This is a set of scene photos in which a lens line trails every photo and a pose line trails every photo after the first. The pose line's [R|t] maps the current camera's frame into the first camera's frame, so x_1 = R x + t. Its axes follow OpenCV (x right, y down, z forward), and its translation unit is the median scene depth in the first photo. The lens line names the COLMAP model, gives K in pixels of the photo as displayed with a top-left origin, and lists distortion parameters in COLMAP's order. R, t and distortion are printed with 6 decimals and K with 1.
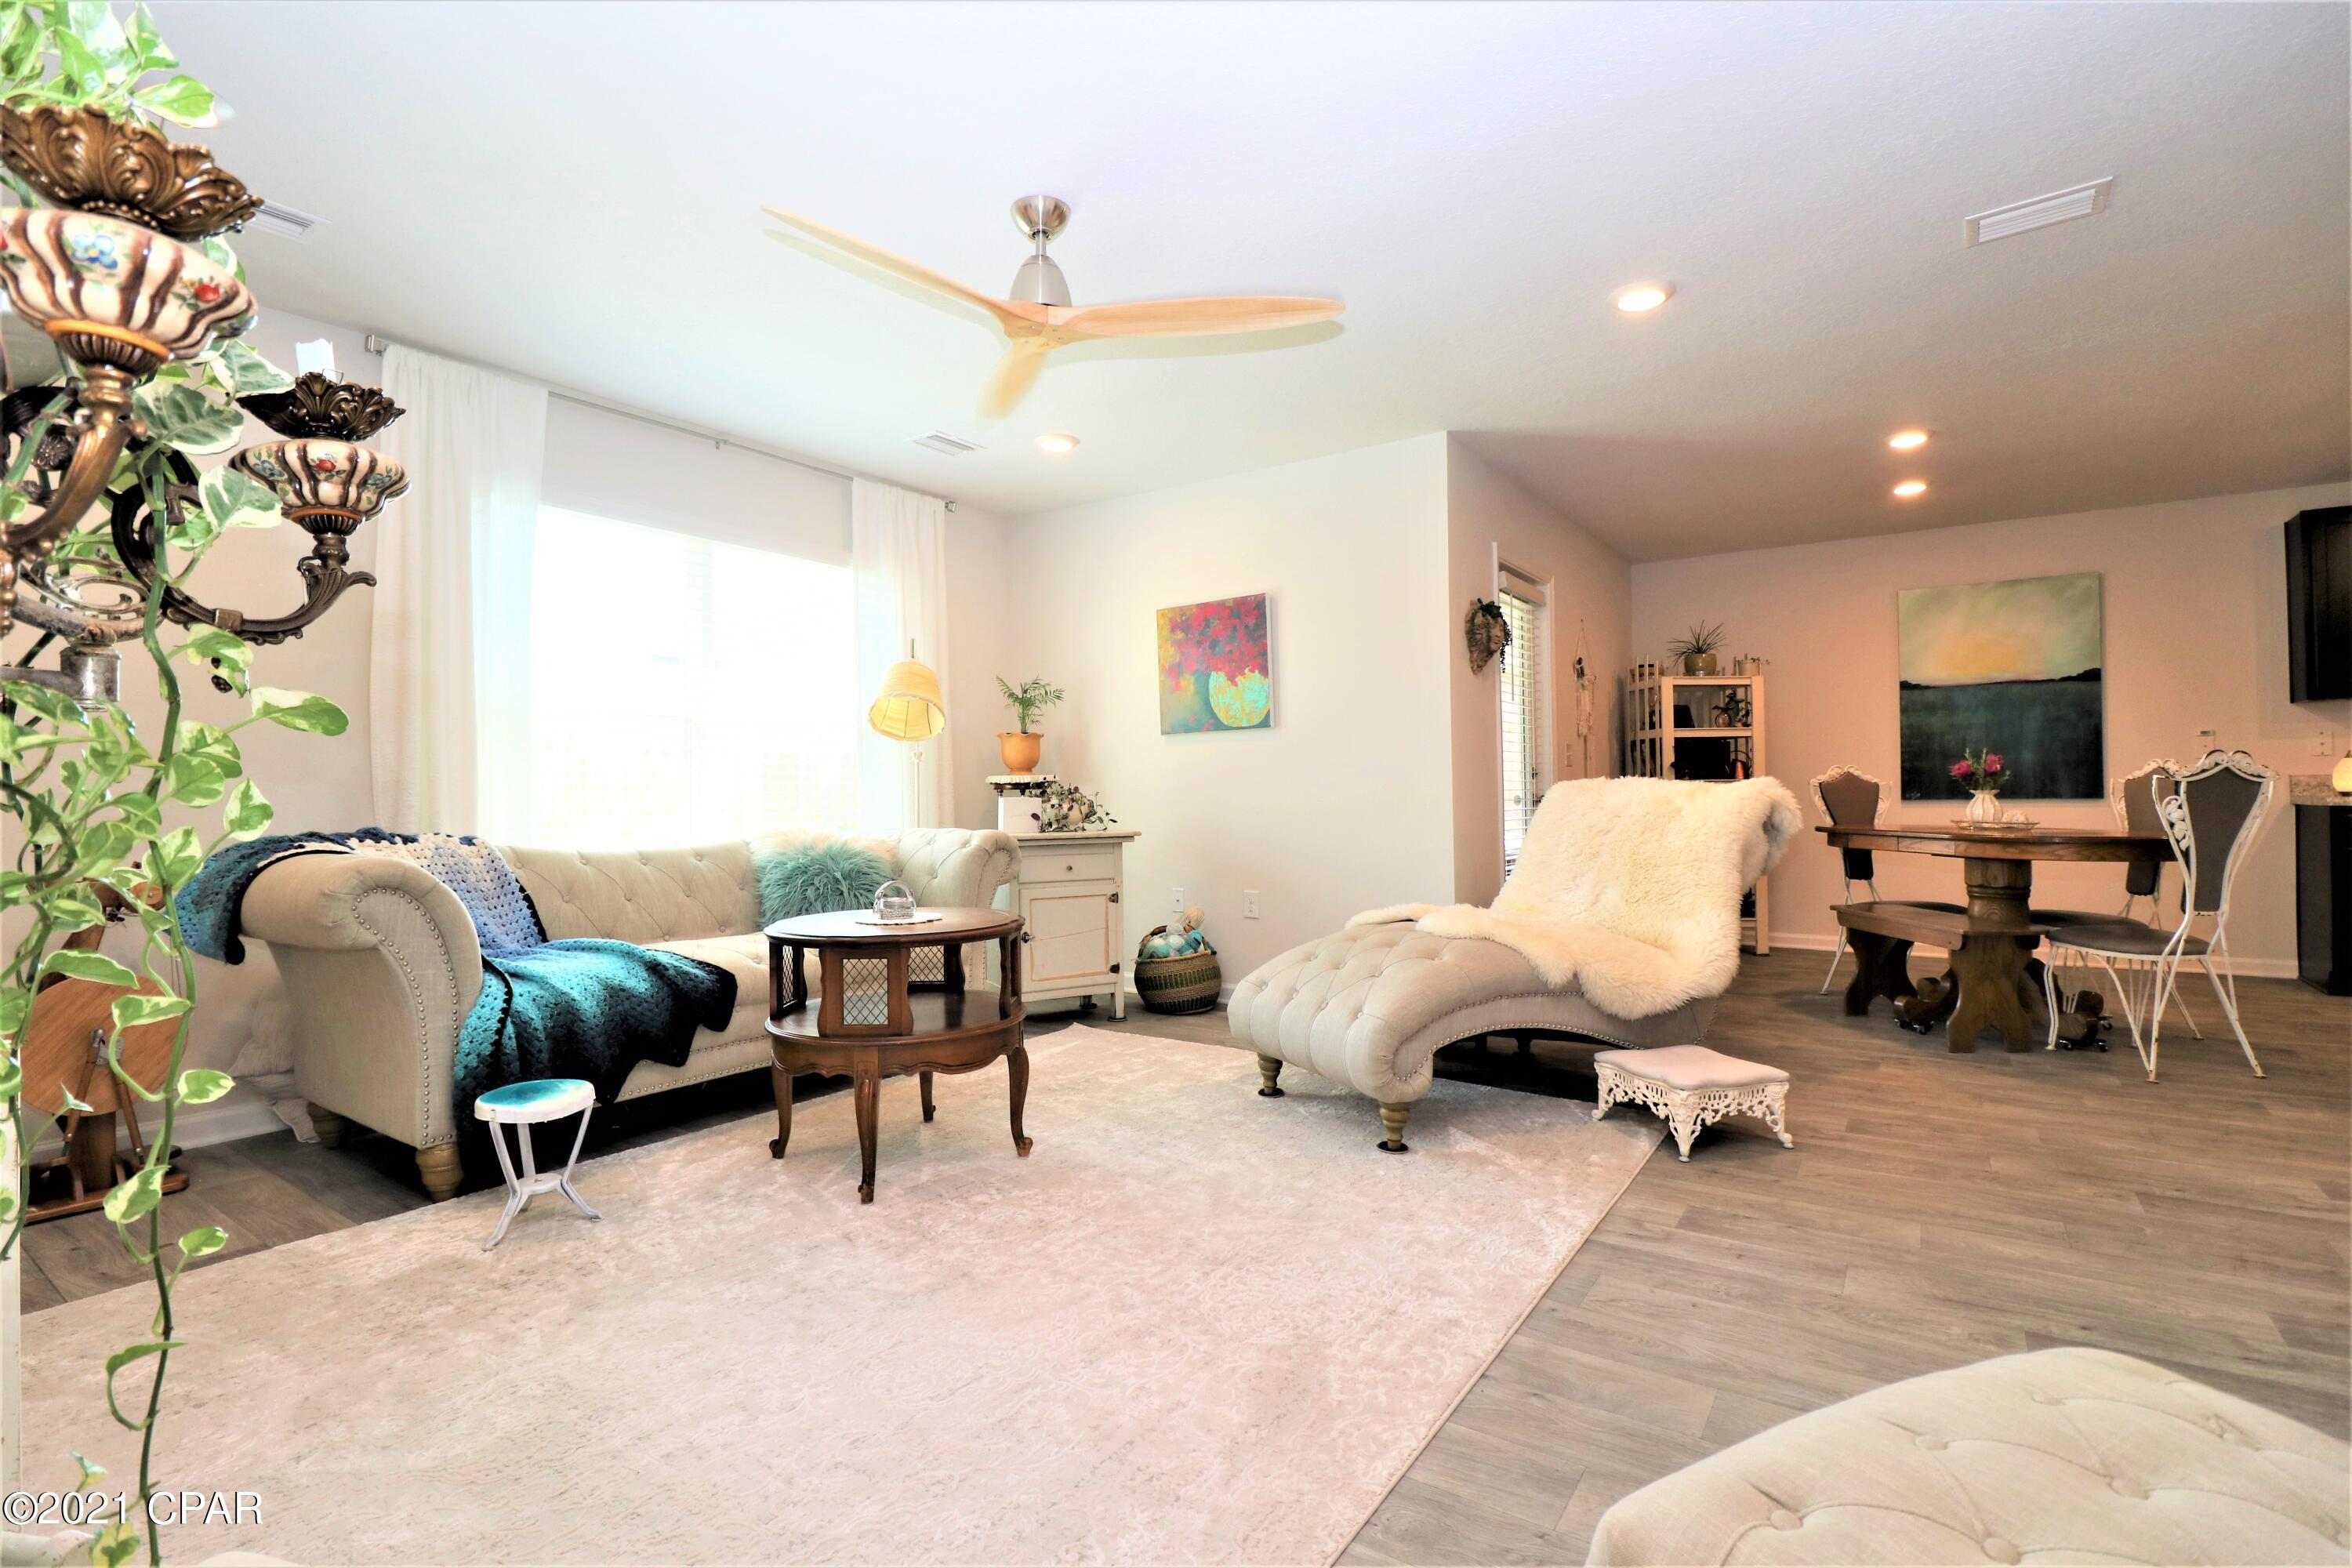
lens RADIAL K [[1086.4, 0, 1172.4], [0, 1086.4, 780.3], [0, 0, 1]] dist [-0.003830, -0.010801]
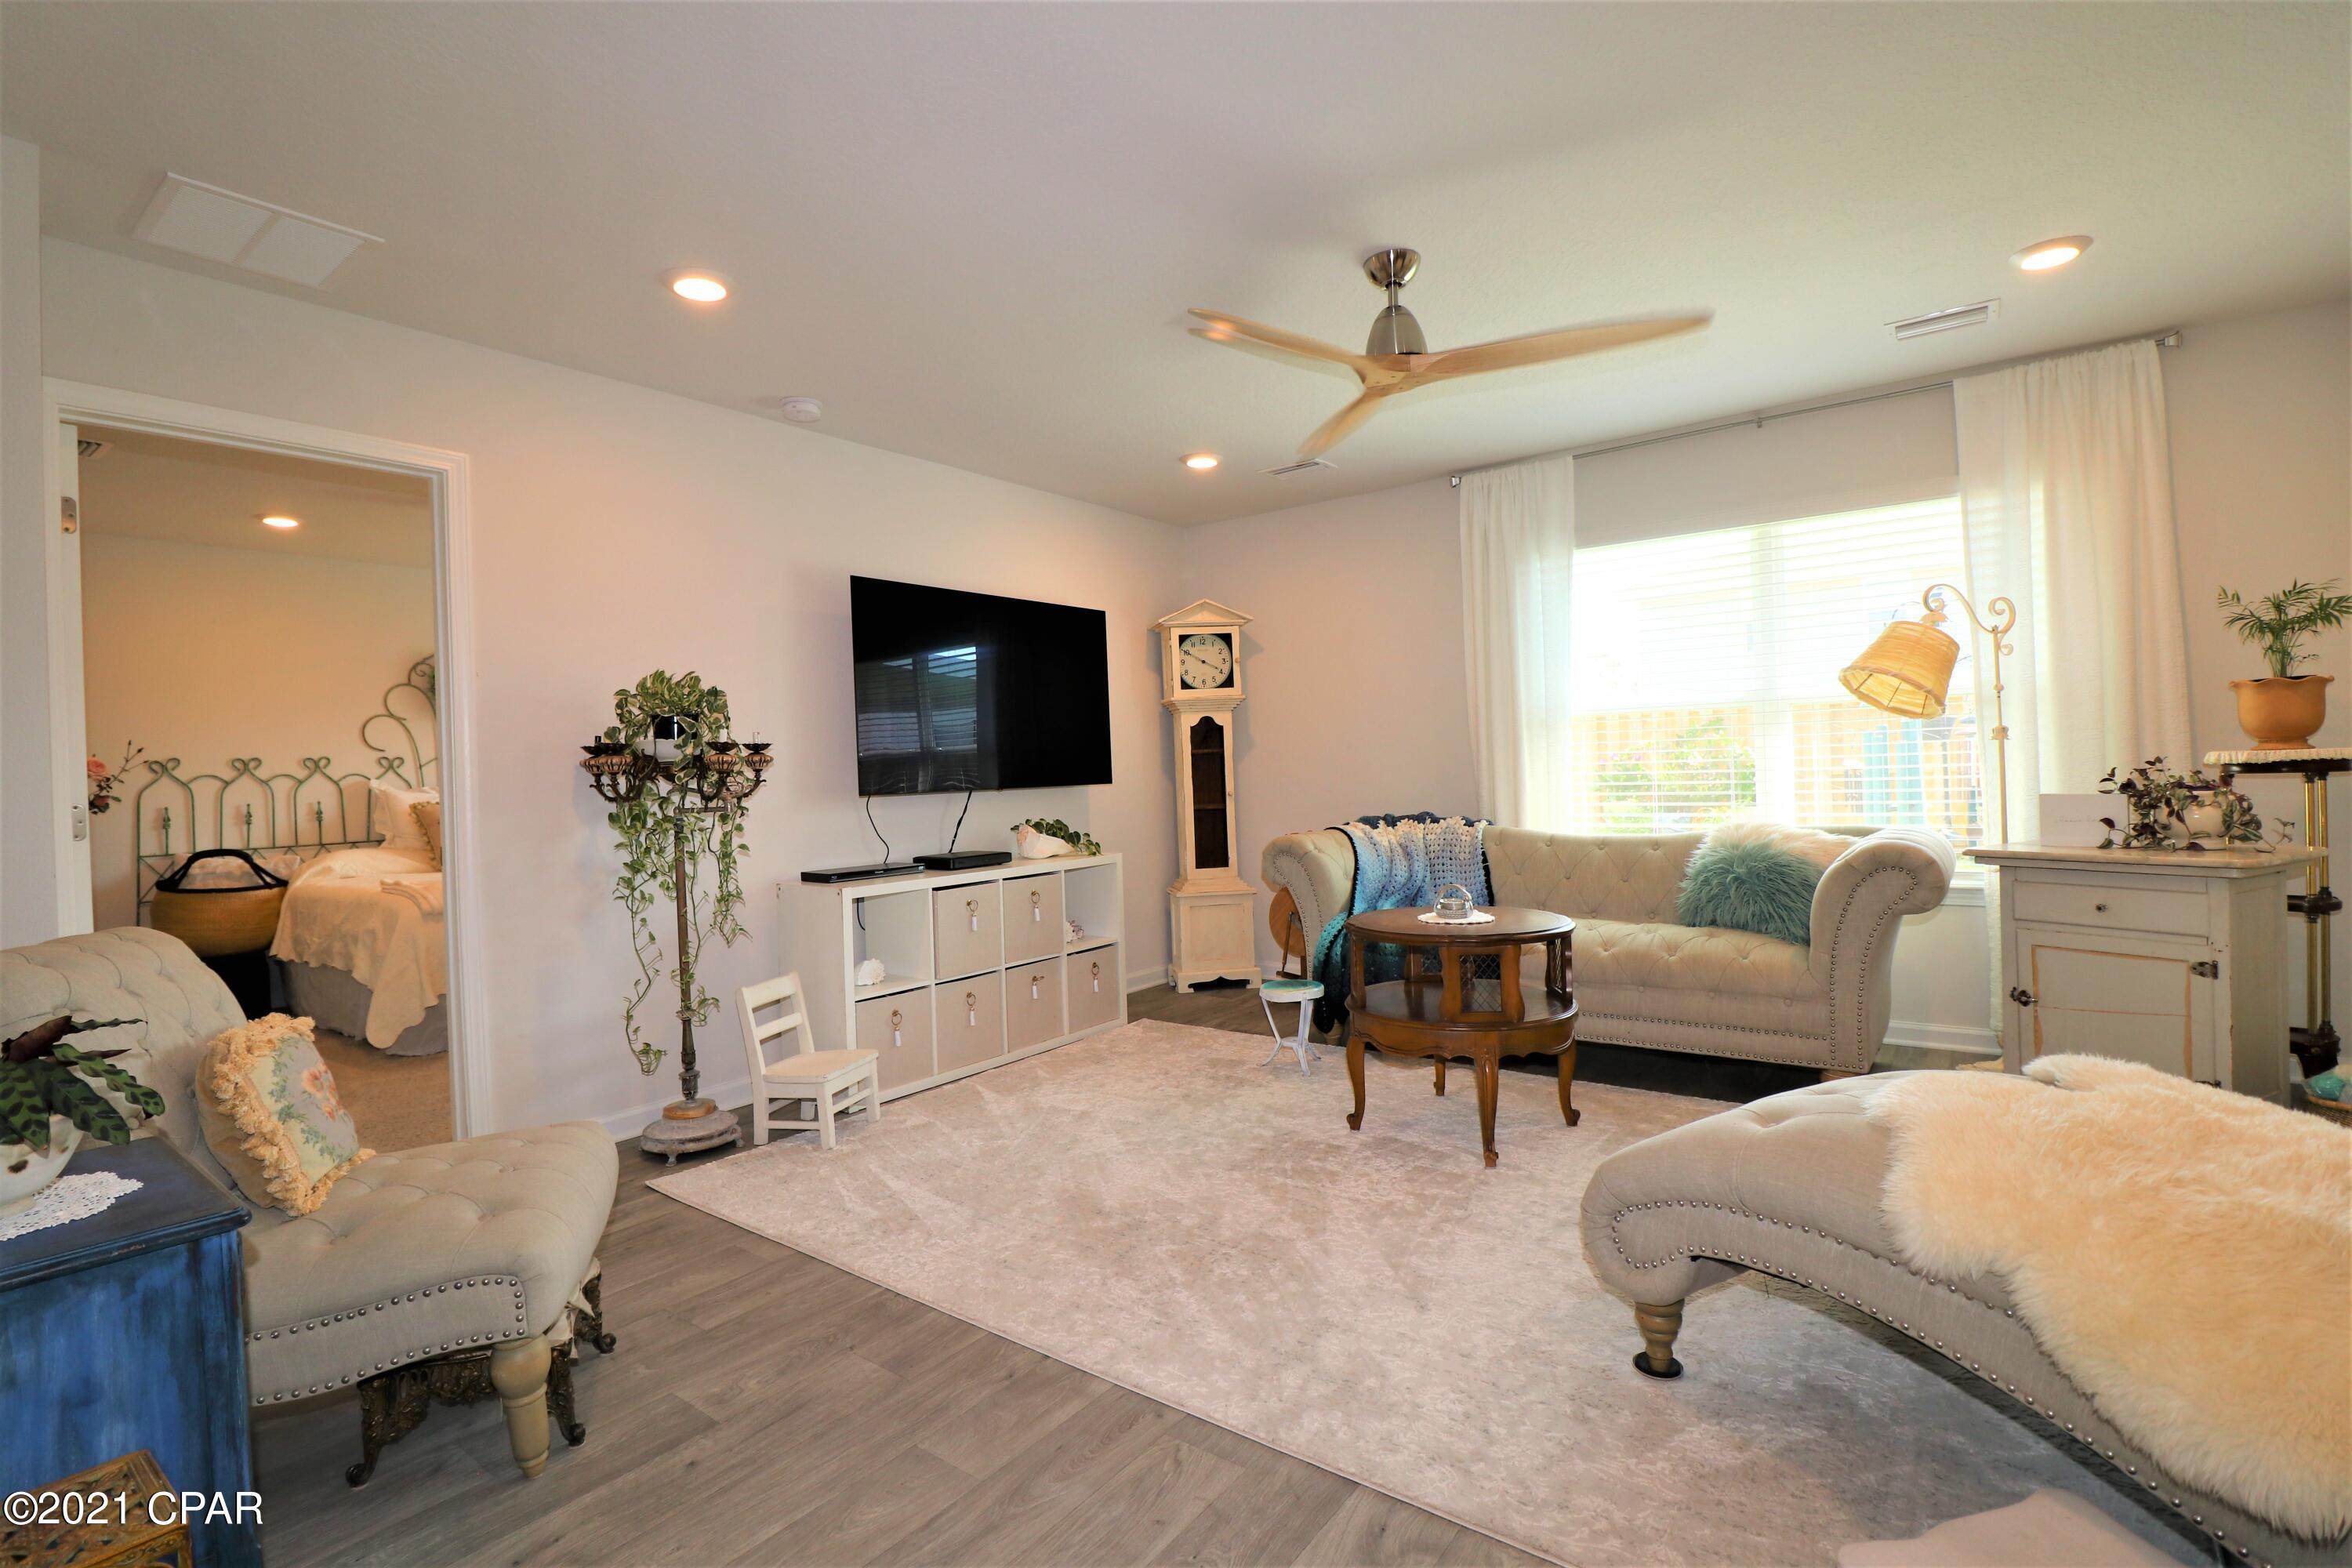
lens RADIAL K [[1086.4, 0, 1156.9], [0, 1086.4, 778.9], [0, 0, 1]] dist [-0.003830, -0.010801]
pose [[-0.047894, 0.021230, -0.998627, 0.495345], [0.052224, 0.998460, 0.018722, -0.031558], [0.997486, -0.051255, -0.048929, 0.415025]]
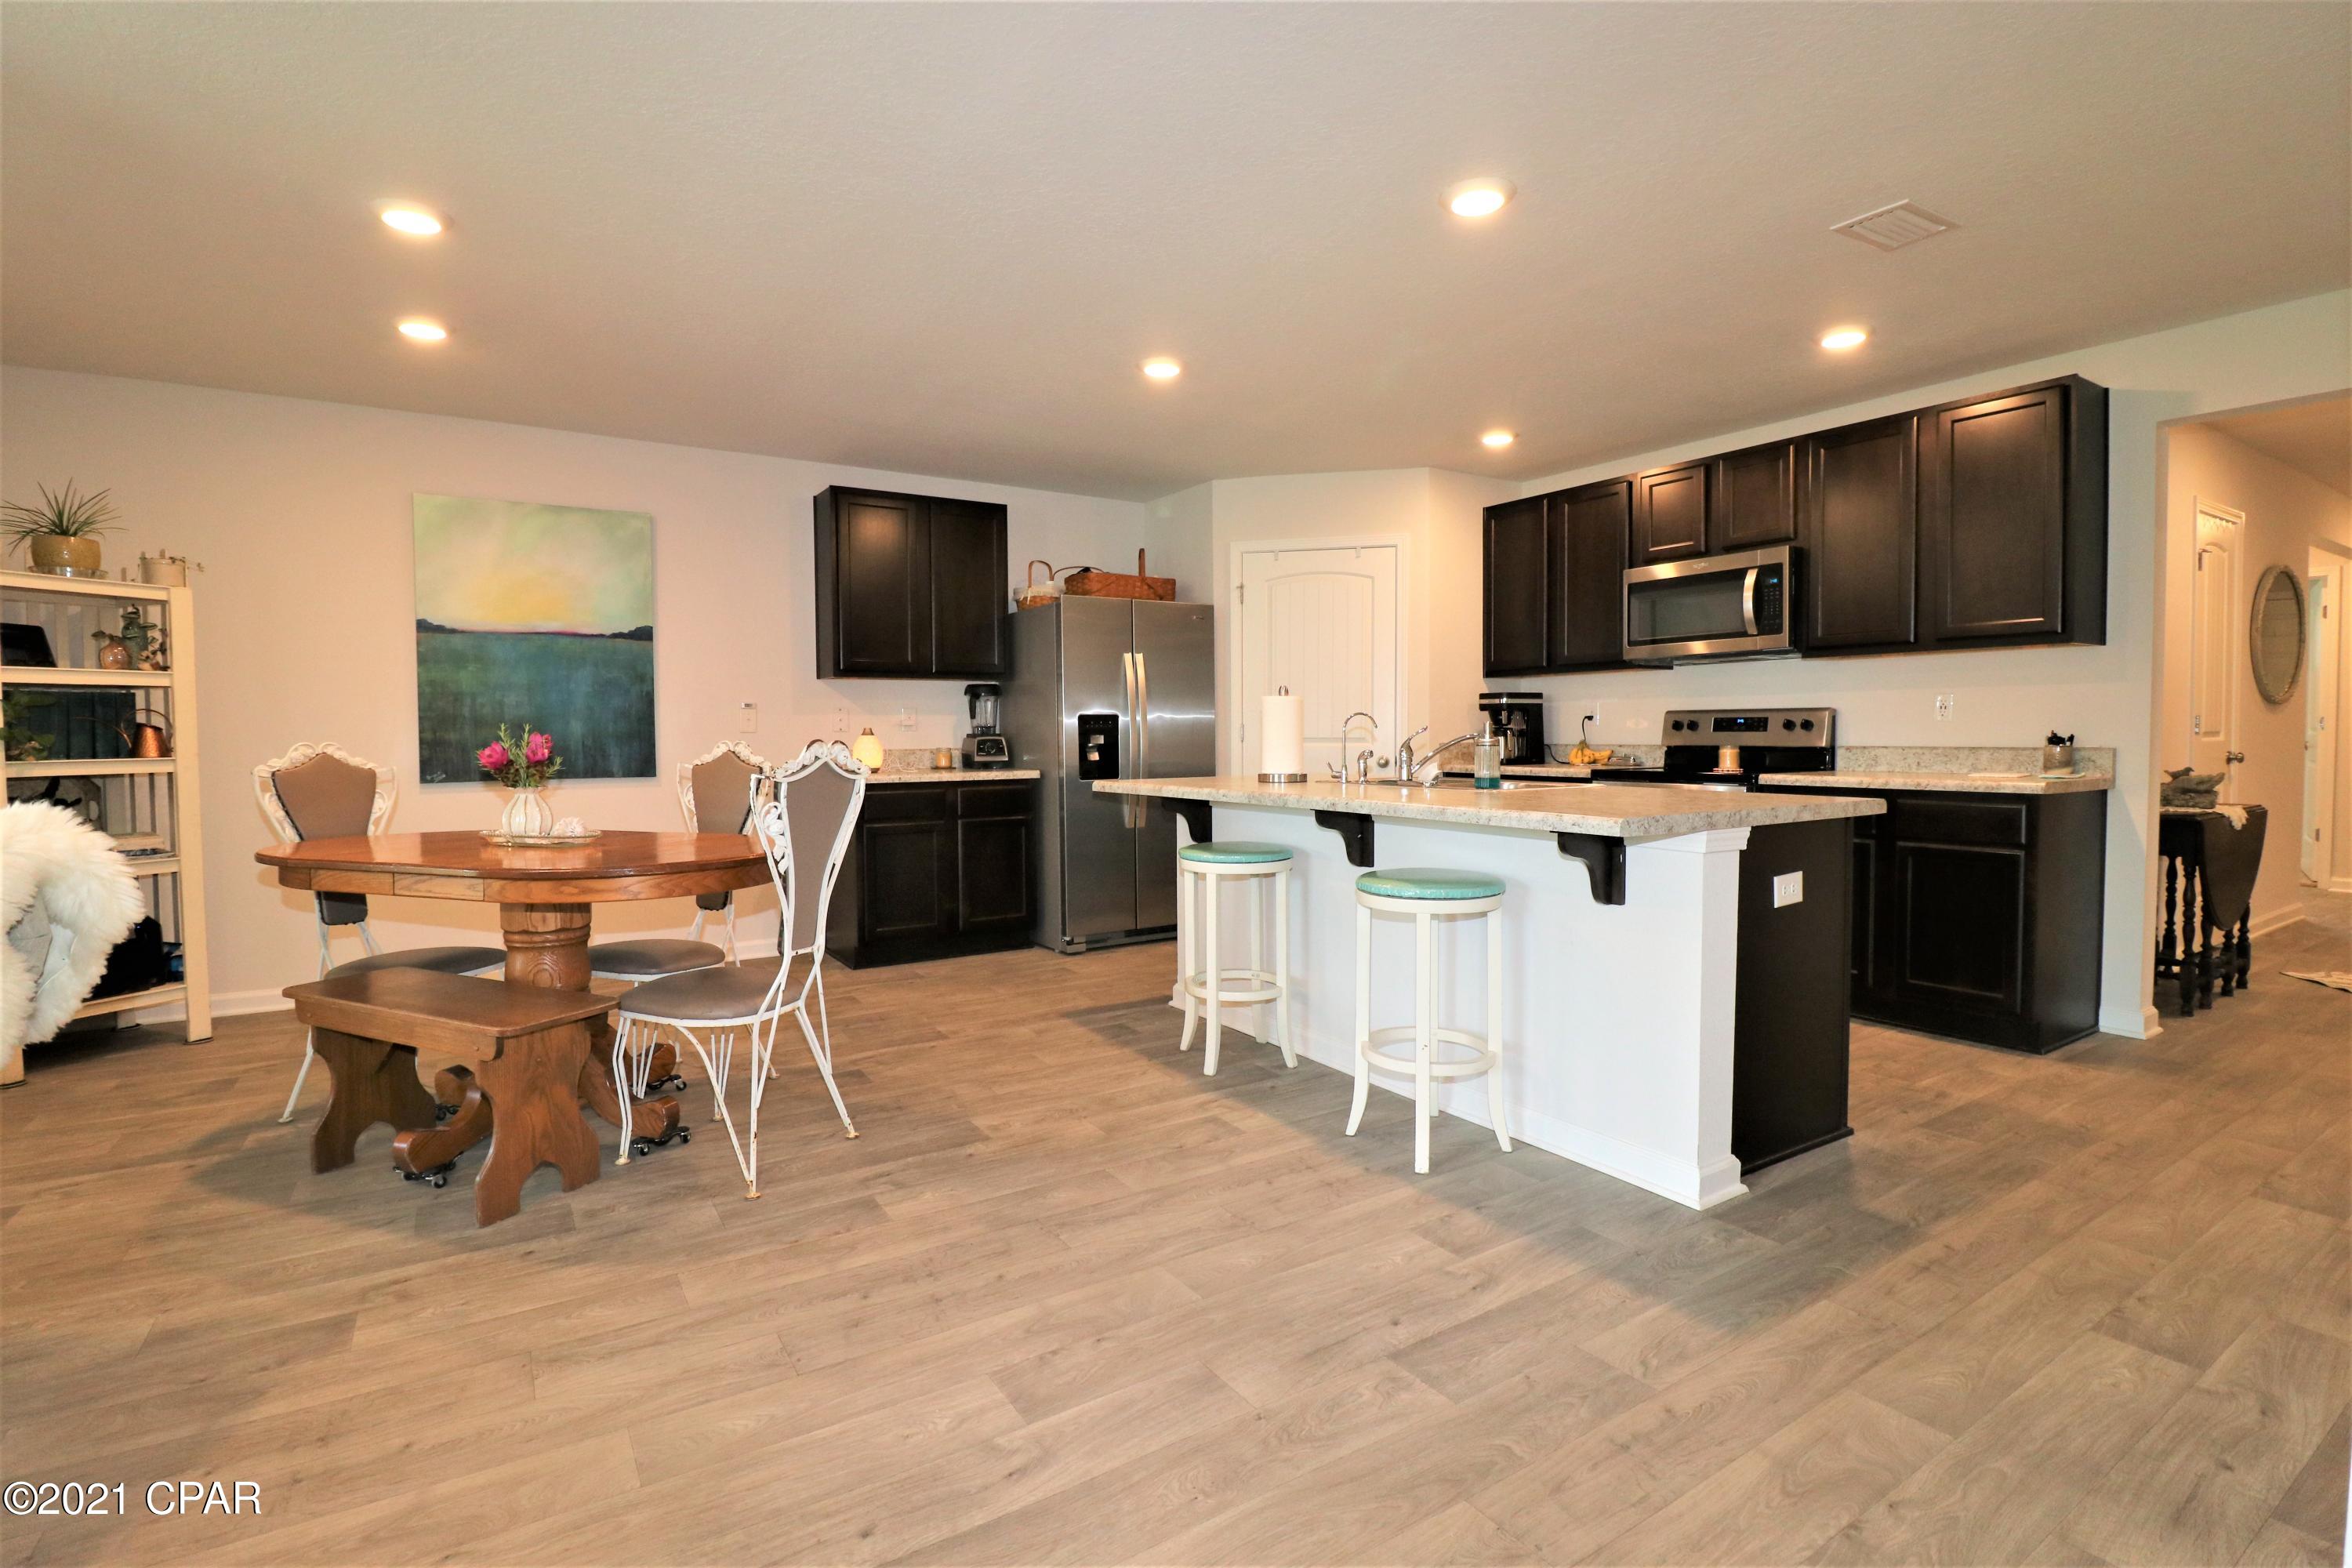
lens RADIAL K [[1086.4, 0, 1166.1], [0, 1086.4, 774.0], [0, 0, 1]] dist [-0.003830, -0.010801]
pose [[0.382510, -0.027443, 0.923544, 0.236104], [-0.010427, 0.999367, 0.034014, -0.021998], [-0.923893, -0.022640, 0.381982, 0.315281]]
